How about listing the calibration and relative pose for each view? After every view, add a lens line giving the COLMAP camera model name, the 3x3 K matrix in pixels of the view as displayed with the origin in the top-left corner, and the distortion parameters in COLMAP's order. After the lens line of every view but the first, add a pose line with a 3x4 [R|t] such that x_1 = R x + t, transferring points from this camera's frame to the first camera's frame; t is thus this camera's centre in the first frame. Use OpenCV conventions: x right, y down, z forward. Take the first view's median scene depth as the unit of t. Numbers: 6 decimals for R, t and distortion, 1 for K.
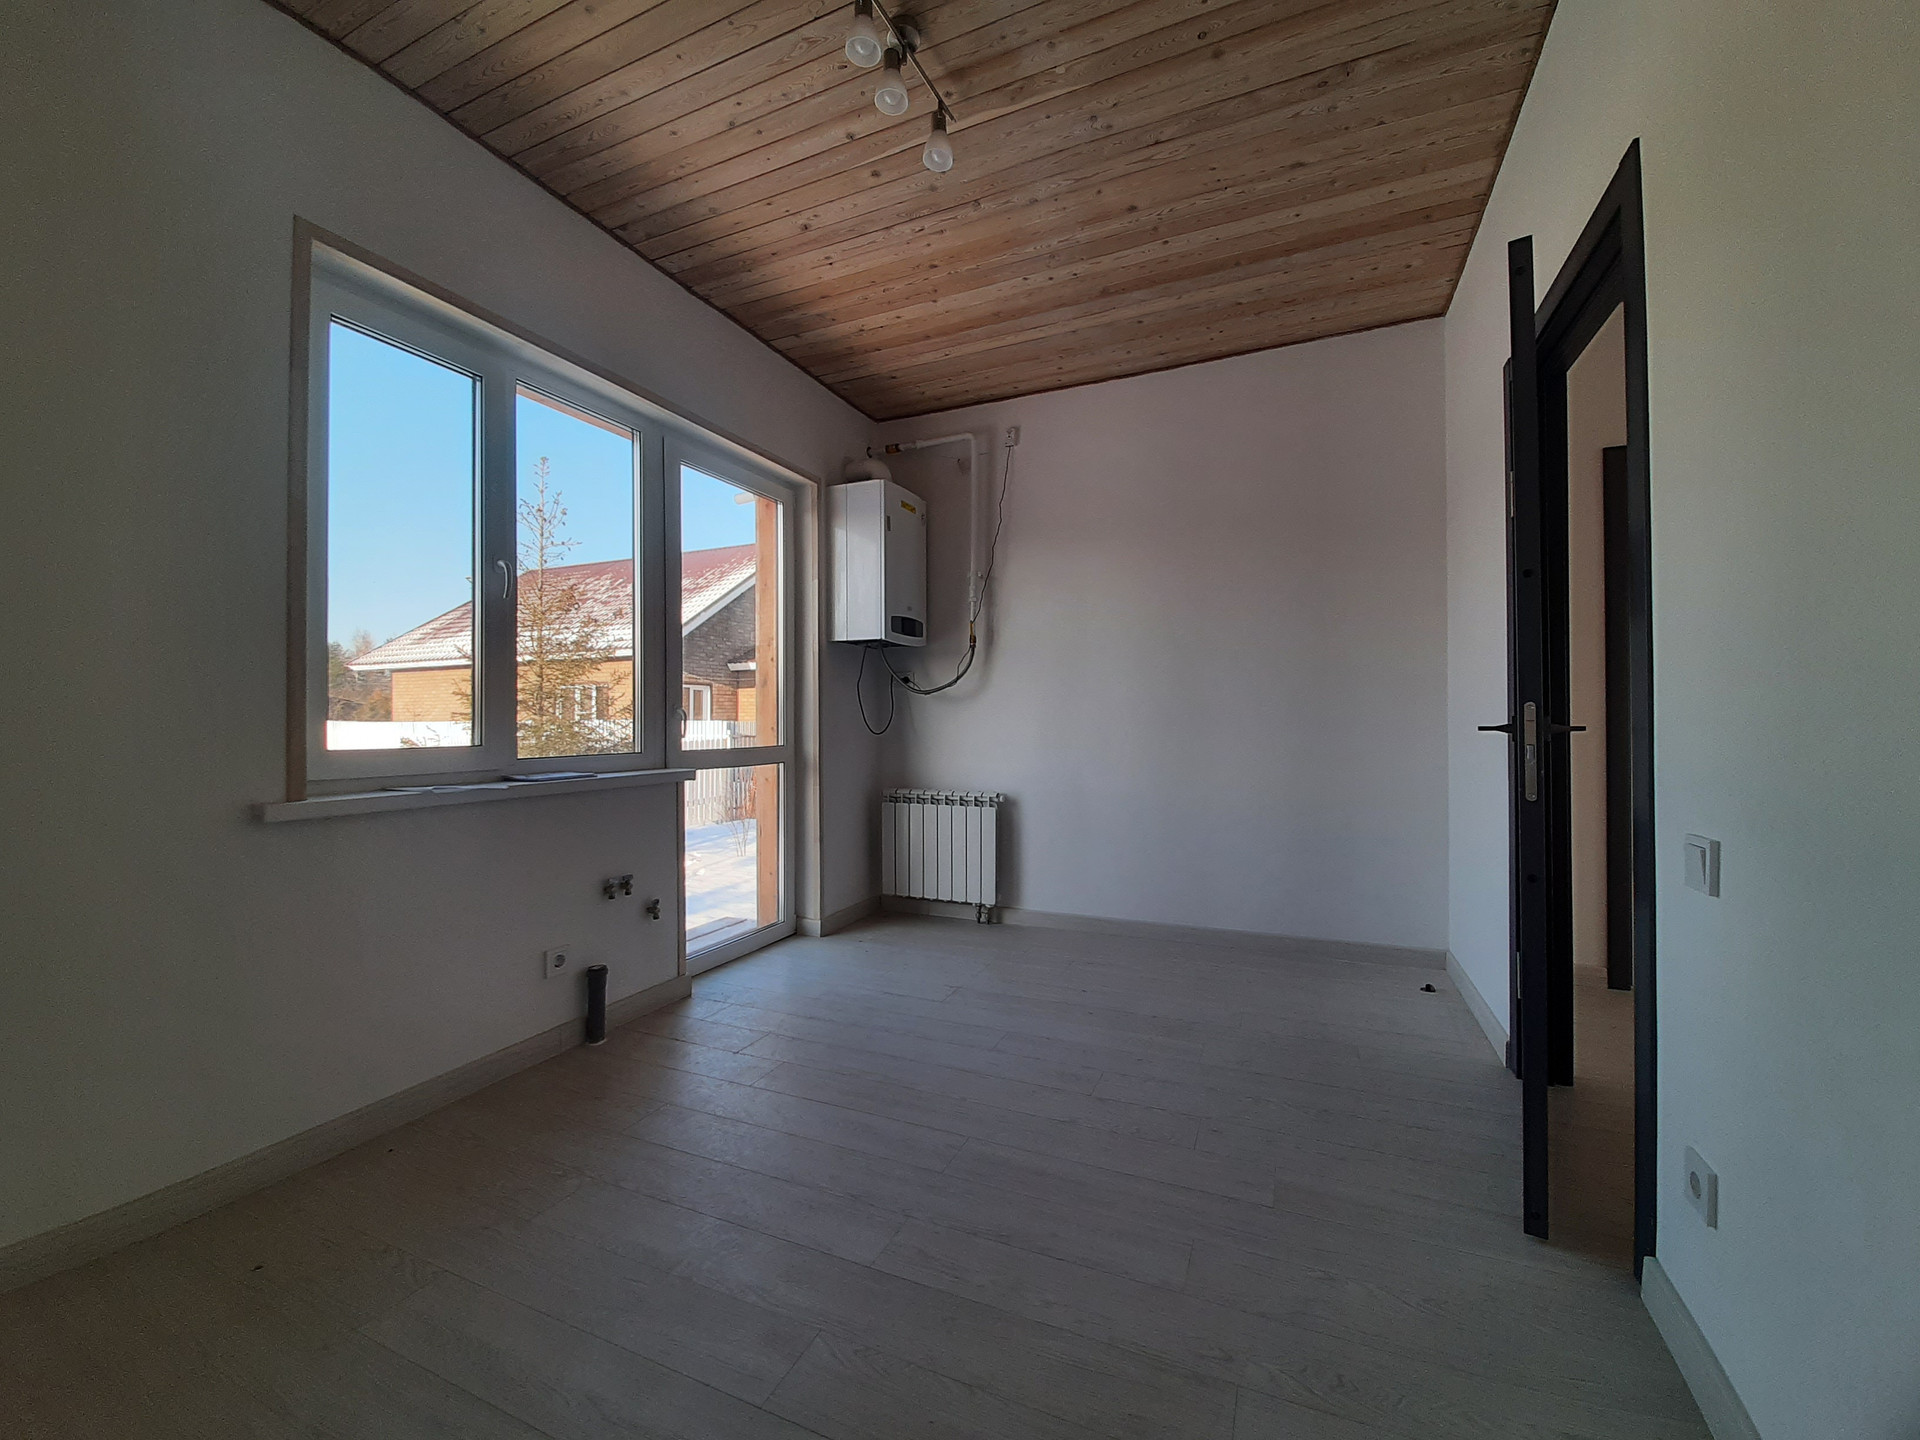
lens RADIAL K [[761.3, 0, 961.4], [0, 761.3, 717.4], [0, 0, 1]] dist [-0.002190, -0.000421]
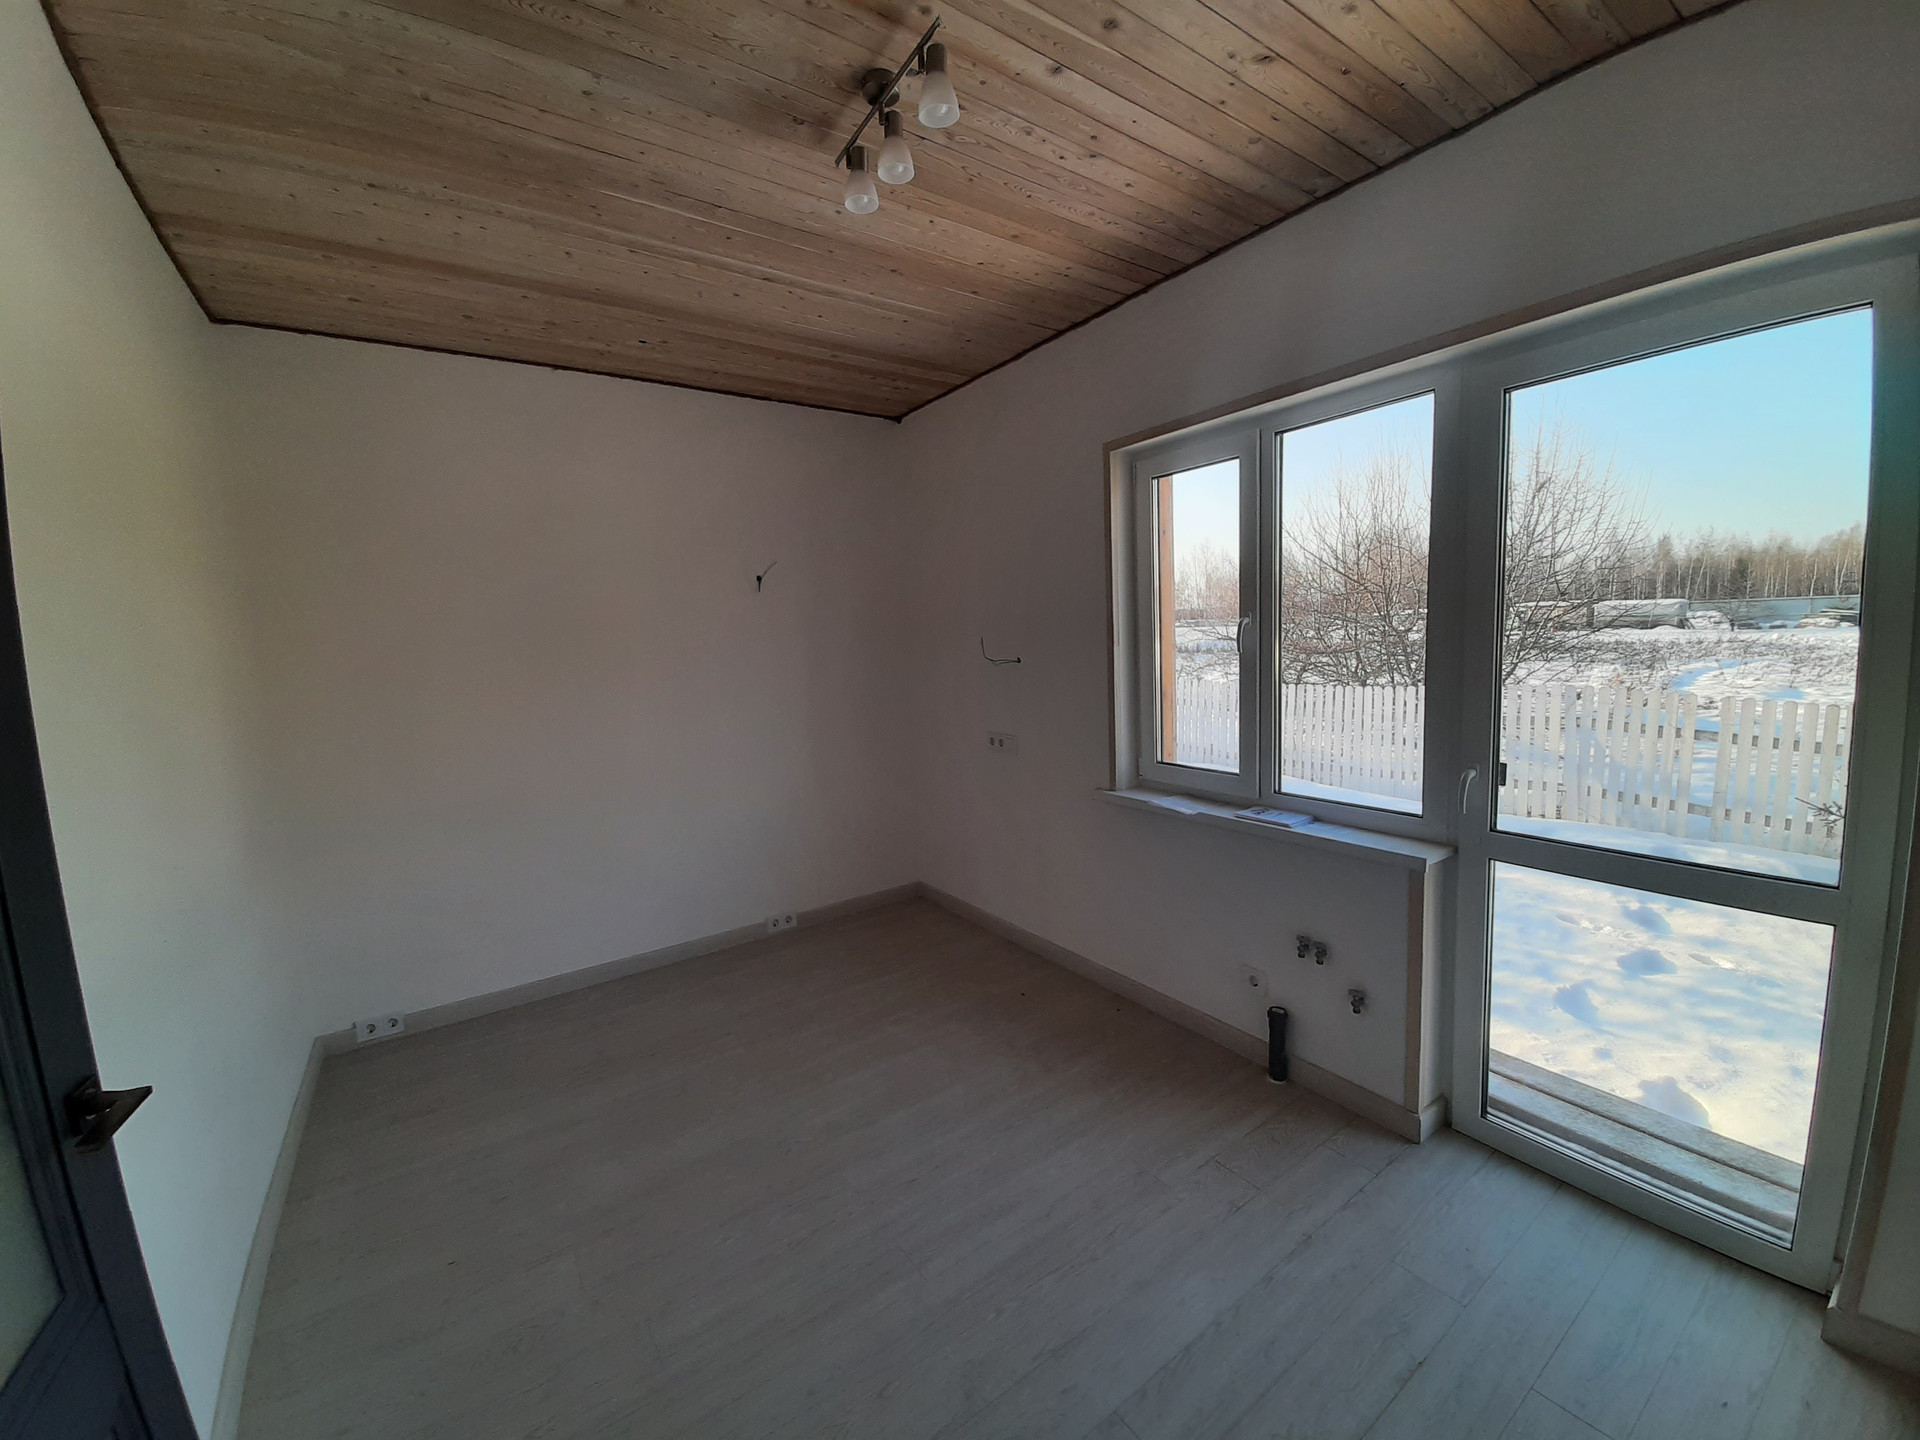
lens RADIAL K [[761.3, 0, 964.1], [0, 761.3, 718.3], [0, 0, 1]] dist [-0.002190, -0.000421]
pose [[-0.511961, 0.121107, -0.850429, 0.535251], [0.039054, 0.992270, 0.117796, -0.187418], [0.858120, 0.027095, -0.512733, 1.146912]]
